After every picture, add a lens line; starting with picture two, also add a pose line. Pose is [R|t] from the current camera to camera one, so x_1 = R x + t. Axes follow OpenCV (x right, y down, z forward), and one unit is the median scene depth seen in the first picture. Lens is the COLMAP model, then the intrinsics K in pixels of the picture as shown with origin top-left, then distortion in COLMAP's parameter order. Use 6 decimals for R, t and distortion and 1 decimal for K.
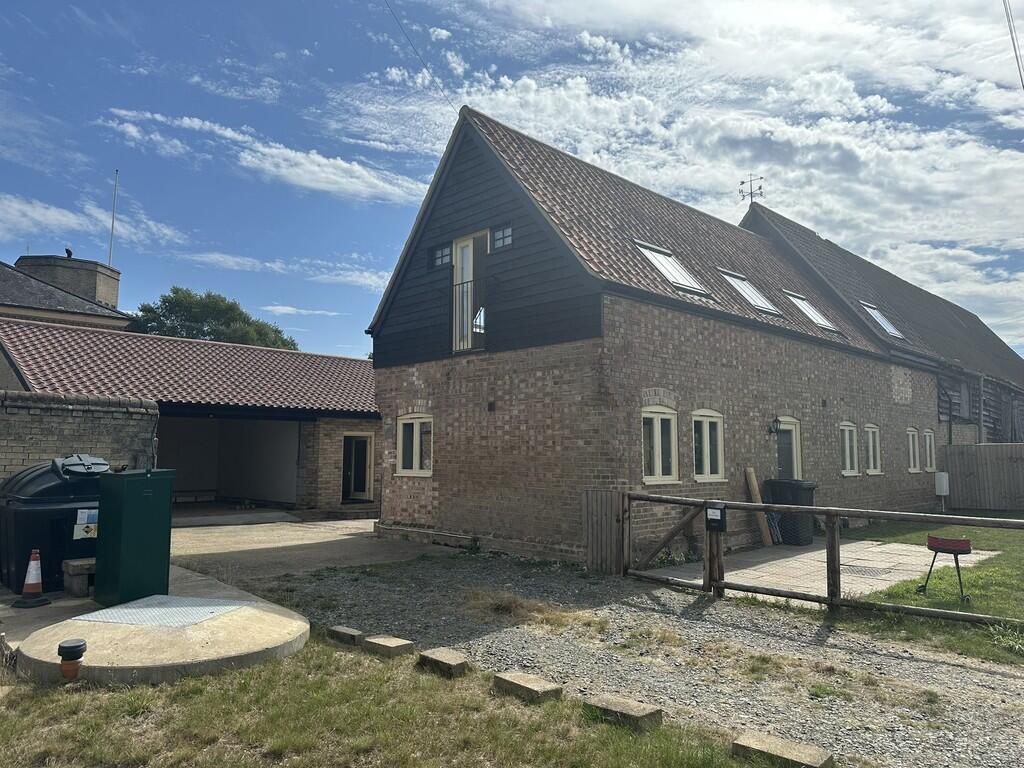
lens RADIAL K [[728.9, 0, 521.2], [0, 728.9, 373.8], [0, 0, 1]] dist [0.156297, -0.214071]
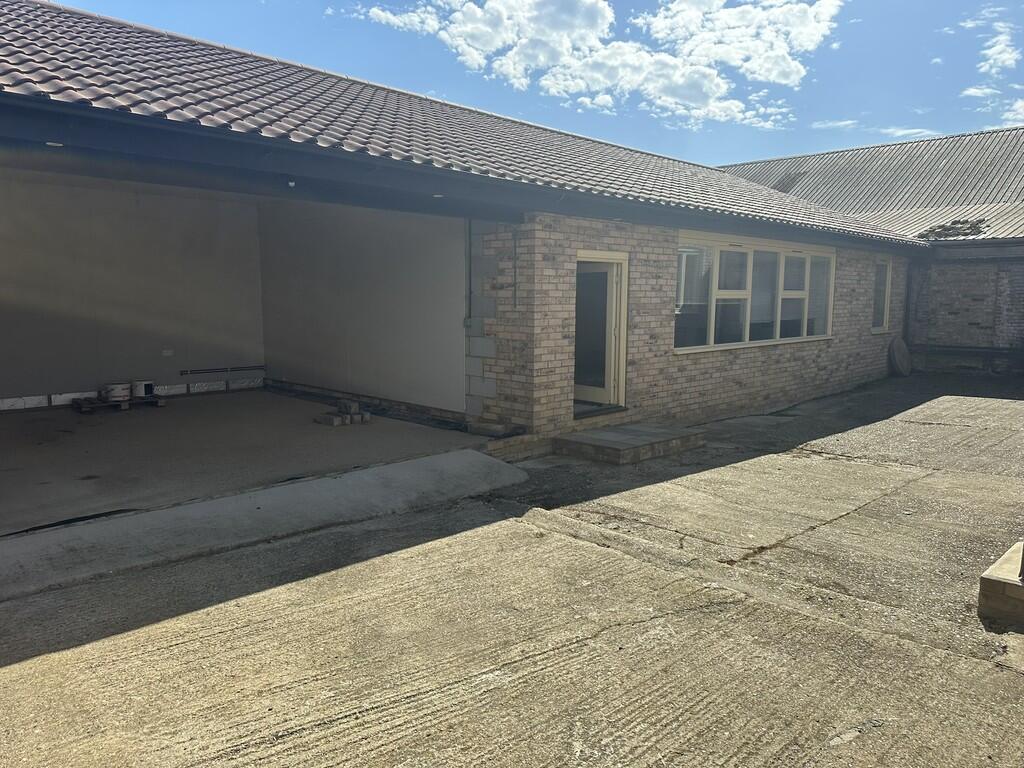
lens RADIAL K [[728.9, 0, 521.2], [0, 728.9, 373.8], [0, 0, 1]] dist [0.156297, -0.214071]
pose [[0.999923, 0.005180, 0.011293, -0.289116], [-0.007459, 0.977199, 0.212195, 0.061707], [-0.009936, -0.212263, 0.977162, 0.605898]]
